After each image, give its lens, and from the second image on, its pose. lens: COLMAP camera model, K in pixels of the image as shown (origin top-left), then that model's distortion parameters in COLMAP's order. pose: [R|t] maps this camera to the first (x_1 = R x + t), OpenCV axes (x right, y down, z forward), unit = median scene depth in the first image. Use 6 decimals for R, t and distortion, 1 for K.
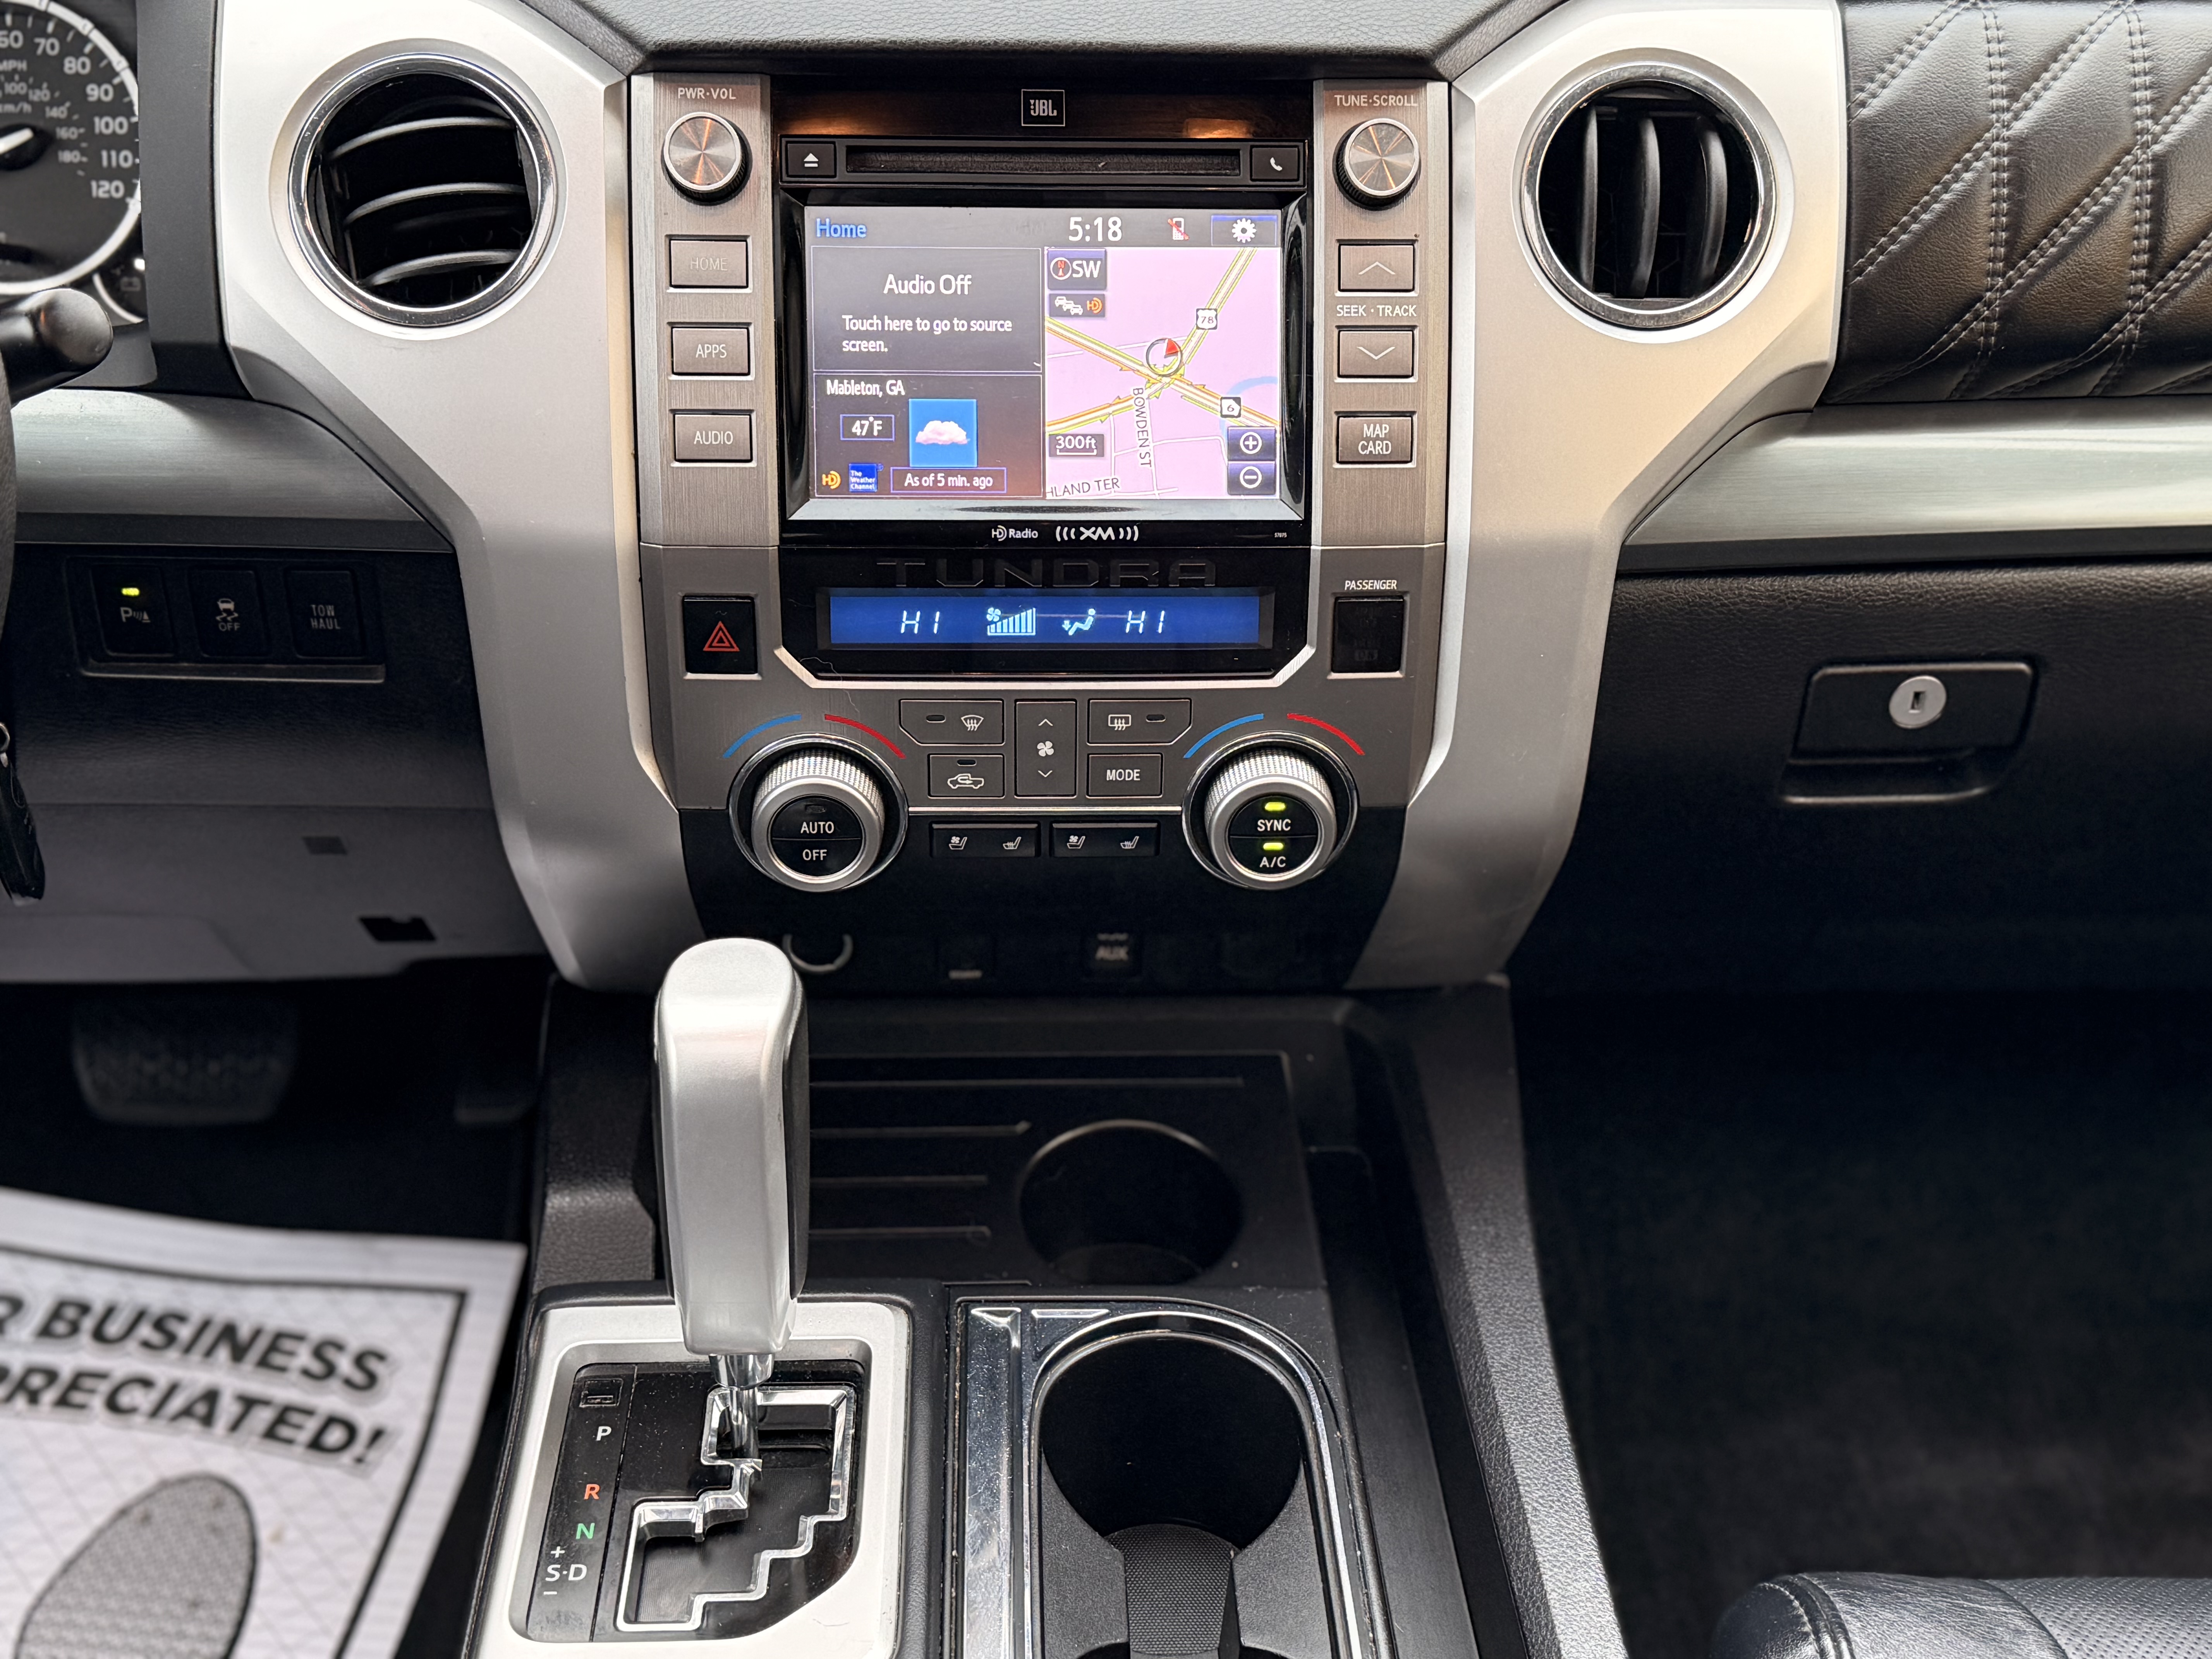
lens RADIAL K [[2557.5, 0, 1106.0], [0, 2557.5, 829.5], [0, 0, 1]] dist [0.193686, -0.535236]
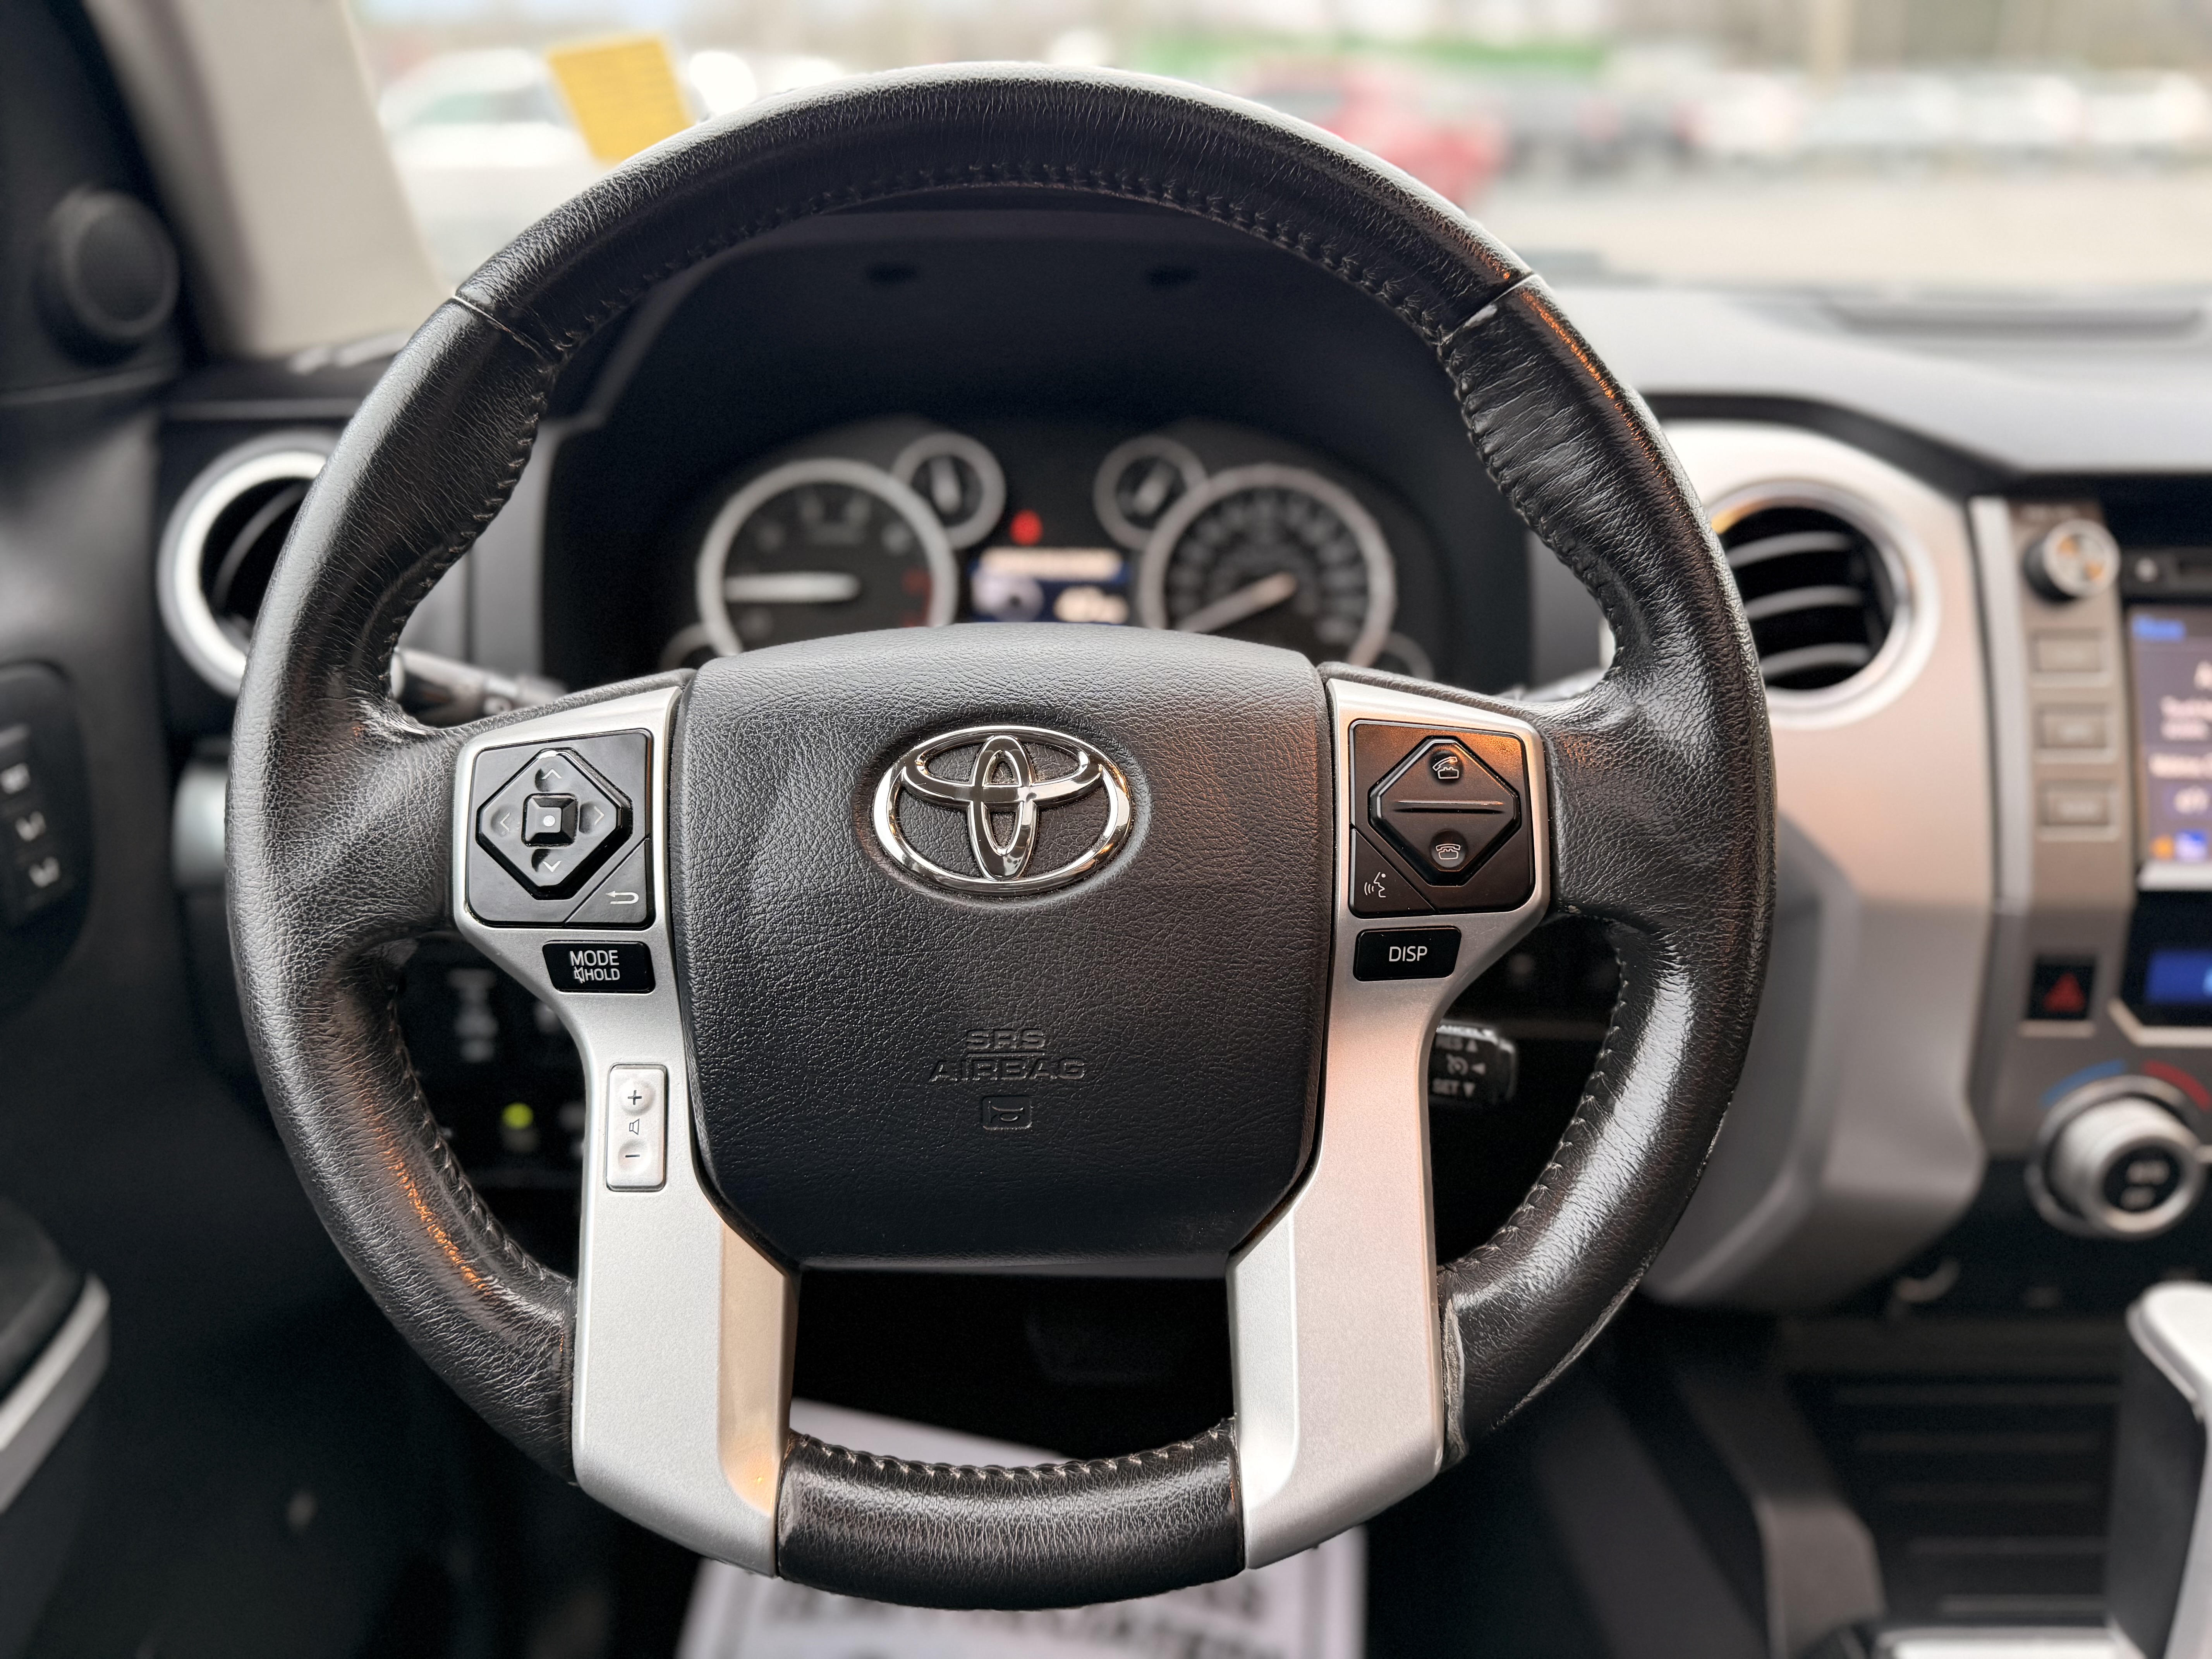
lens RADIAL K [[1526.6, 0, 1106.0], [0, 1526.6, 829.5], [0, 0, 1]] dist [0.021109, -0.005654]
pose [[0.999461, 0.003100, -0.032677, -0.524507], [-0.009177, 0.982218, -0.187518, -0.016350], [0.031515, 0.187716, 0.981718, 0.334533]]
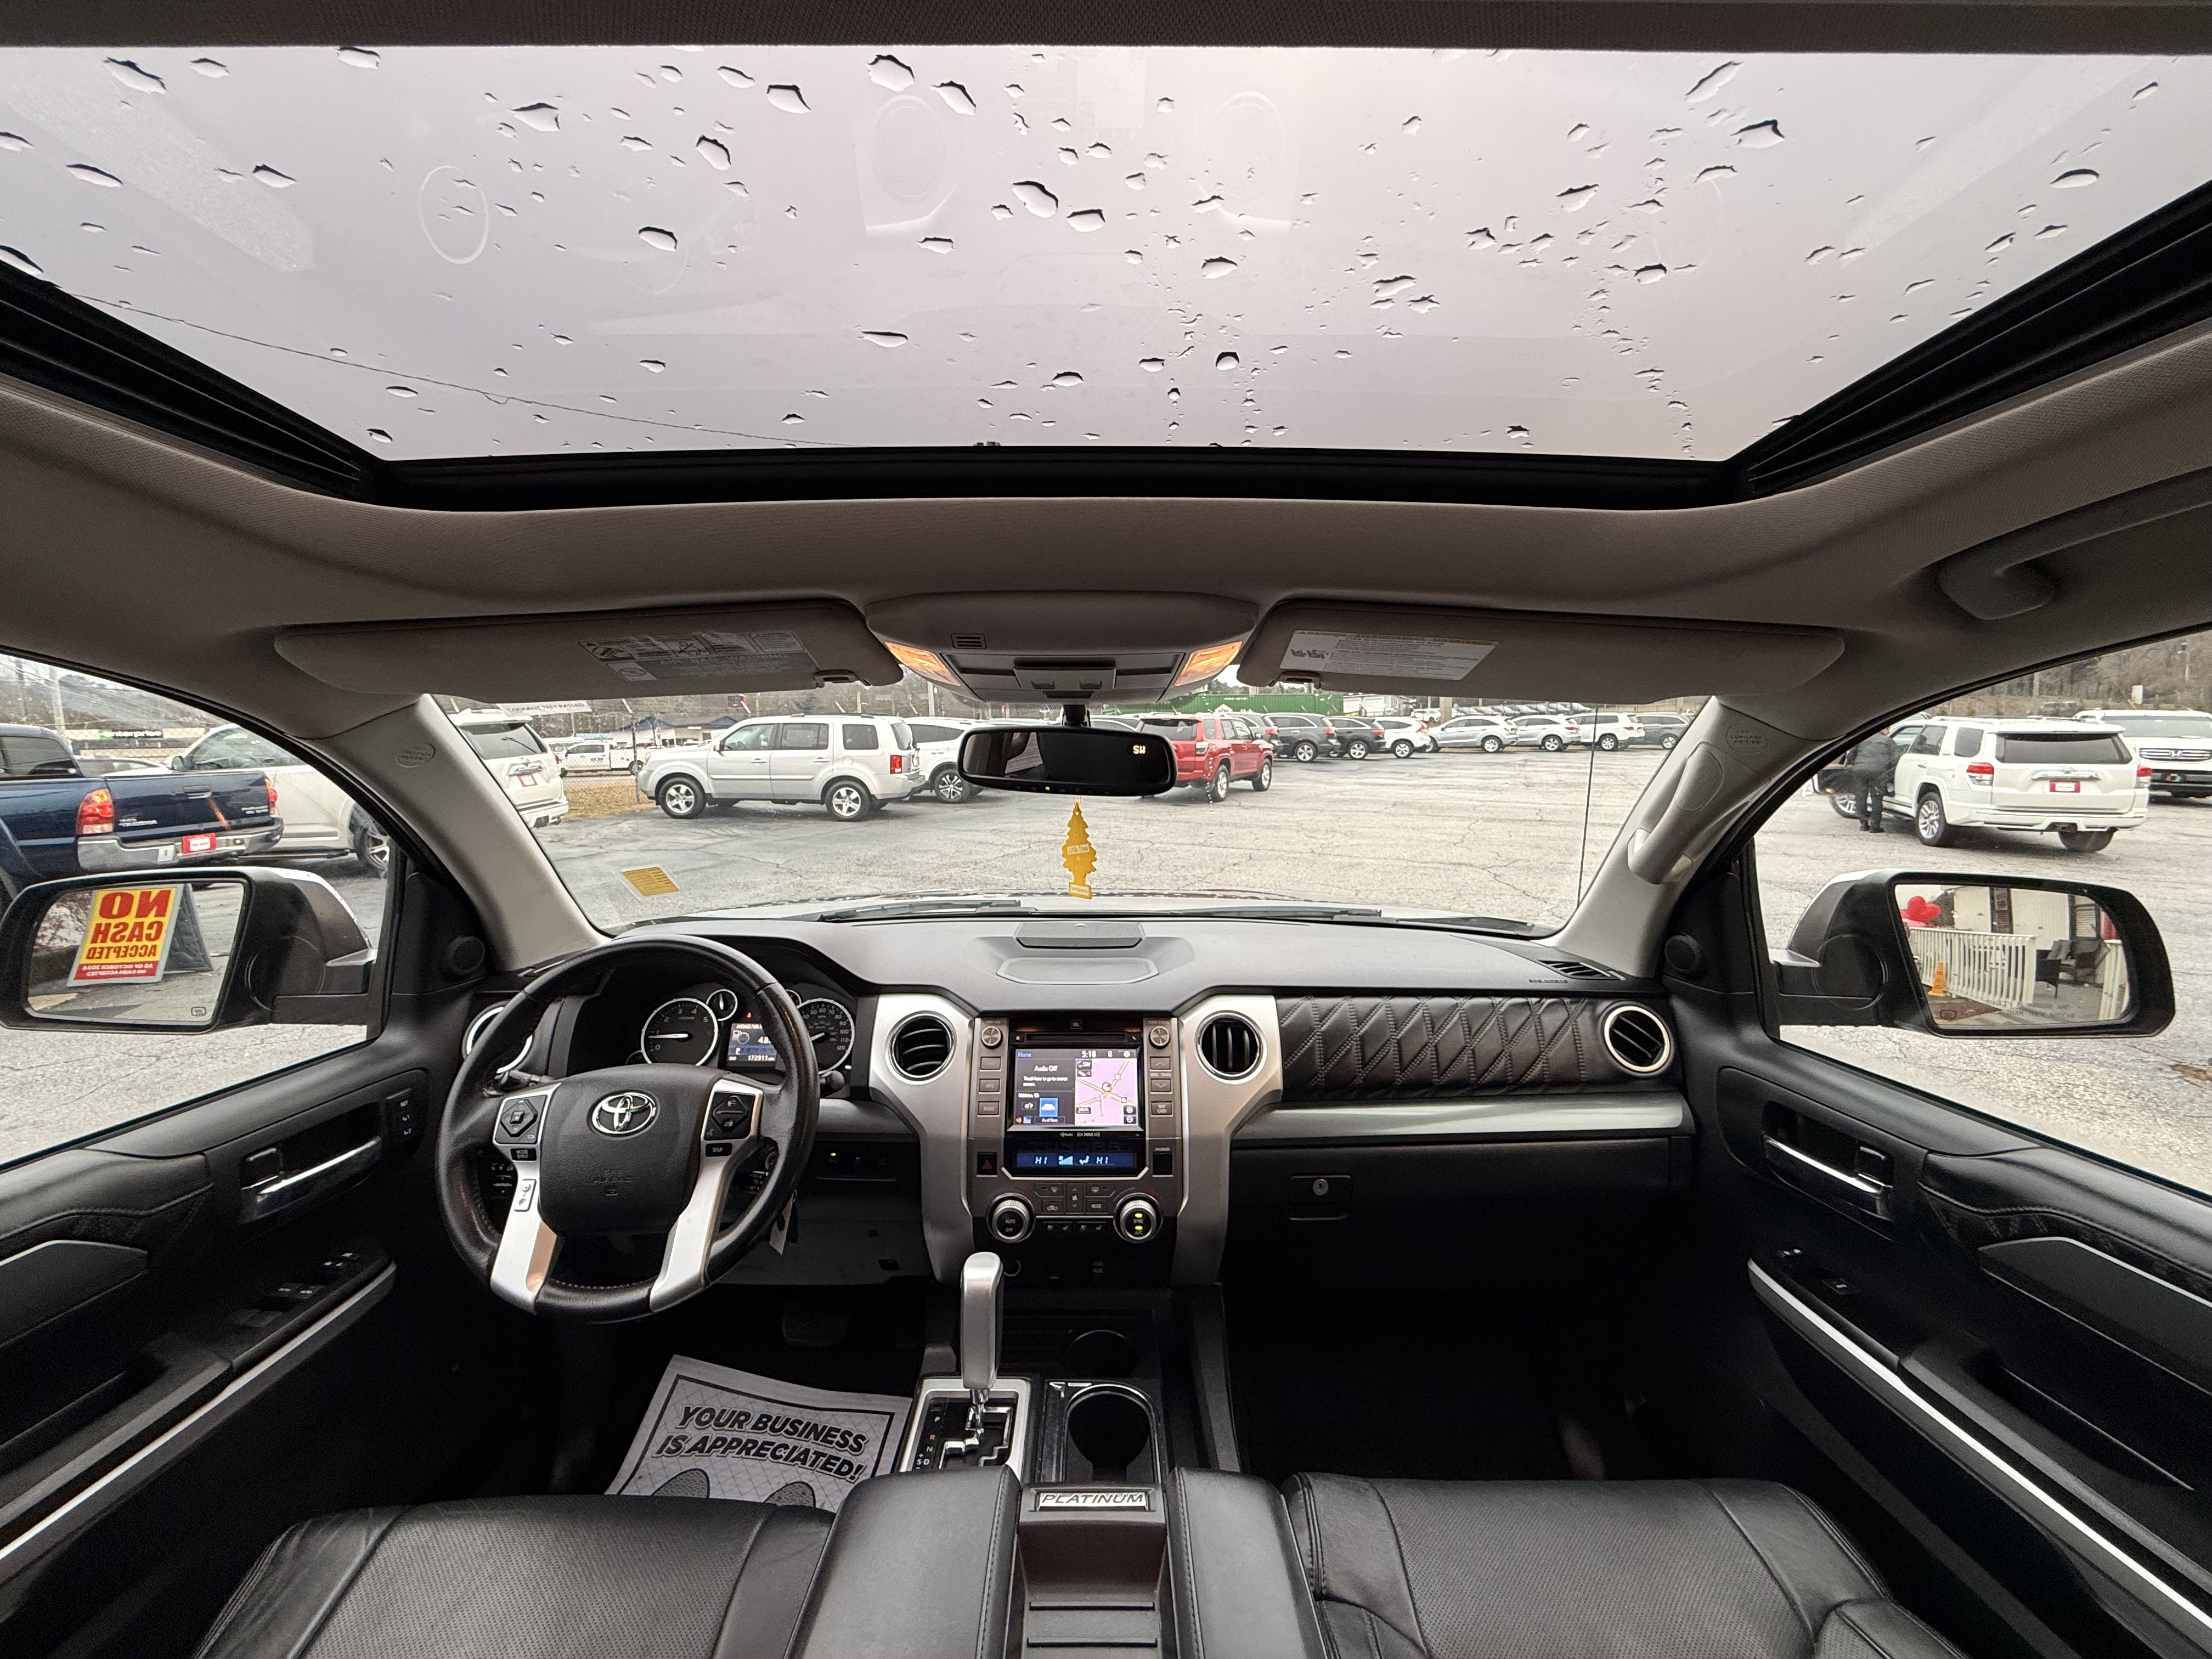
lens RADIAL K [[883.2, 0, 1106.0], [0, 883.2, 829.5], [0, 0, 1]] dist [-0.000744, -0.000052]
pose [[0.999333, -0.014845, -0.033370, 0.070263], [-0.002701, 0.881133, -0.472861, 0.100060], [0.036423, 0.472636, 0.880505, -0.340244]]
